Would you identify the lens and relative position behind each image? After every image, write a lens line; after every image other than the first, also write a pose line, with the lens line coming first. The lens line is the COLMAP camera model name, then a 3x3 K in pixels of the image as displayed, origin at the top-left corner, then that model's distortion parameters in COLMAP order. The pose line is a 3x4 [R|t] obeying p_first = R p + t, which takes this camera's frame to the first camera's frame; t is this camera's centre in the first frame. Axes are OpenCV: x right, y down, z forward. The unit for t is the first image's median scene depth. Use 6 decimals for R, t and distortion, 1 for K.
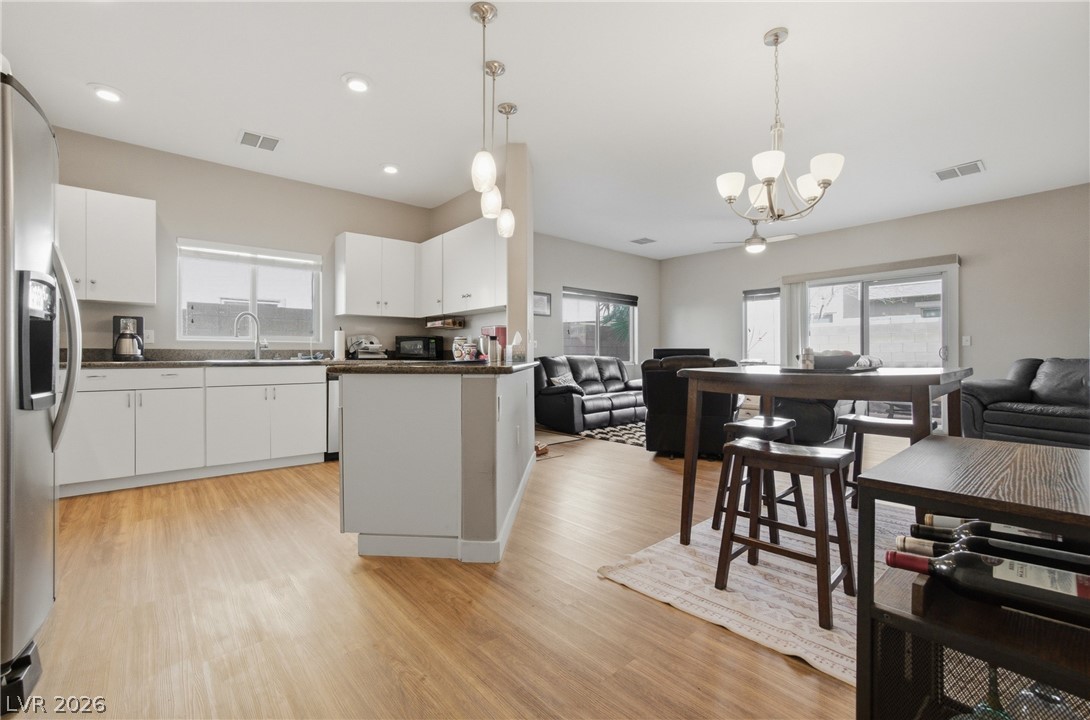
lens RADIAL K [[472.6, 0, 539.9], [0, 472.6, 356.6], [0, 0, 1]] dist [-0.068214, 0.037292]
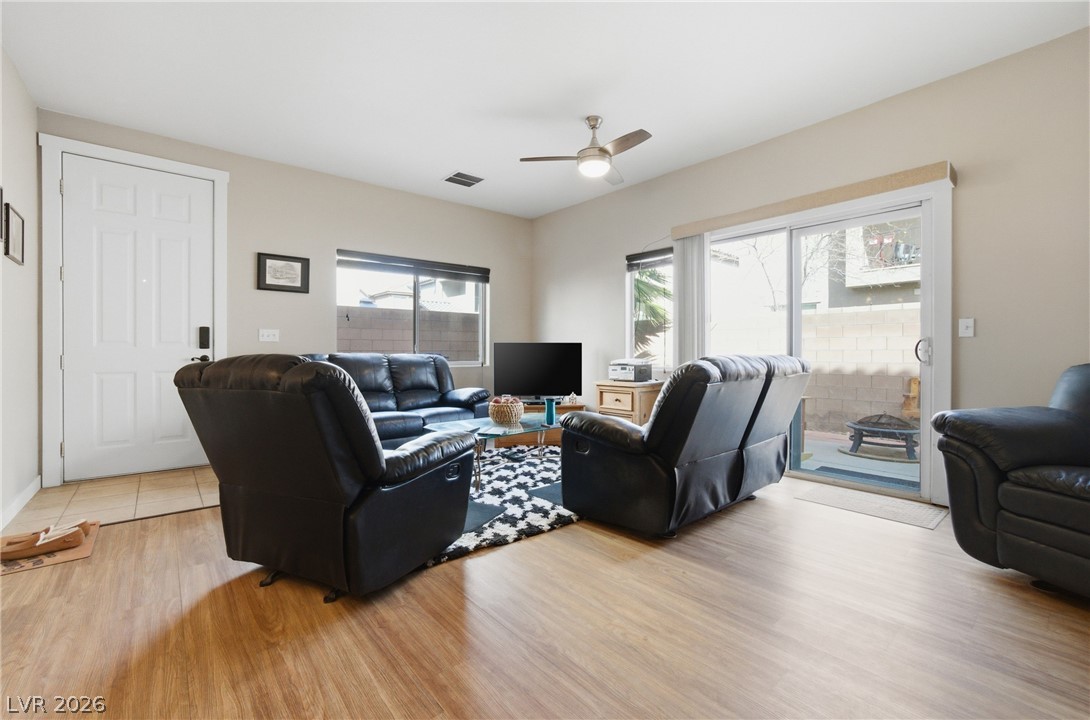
lens RADIAL K [[466.5, 0, 544.3], [0, 466.5, 353.3], [0, 0, 1]] dist [-0.063922, 0.030200]
pose [[0.999771, 0.000808, -0.021385, 0.364491], [-0.000777, 0.999999, 0.001487, -0.004361], [0.021386, -0.001470, 0.999770, 0.375482]]
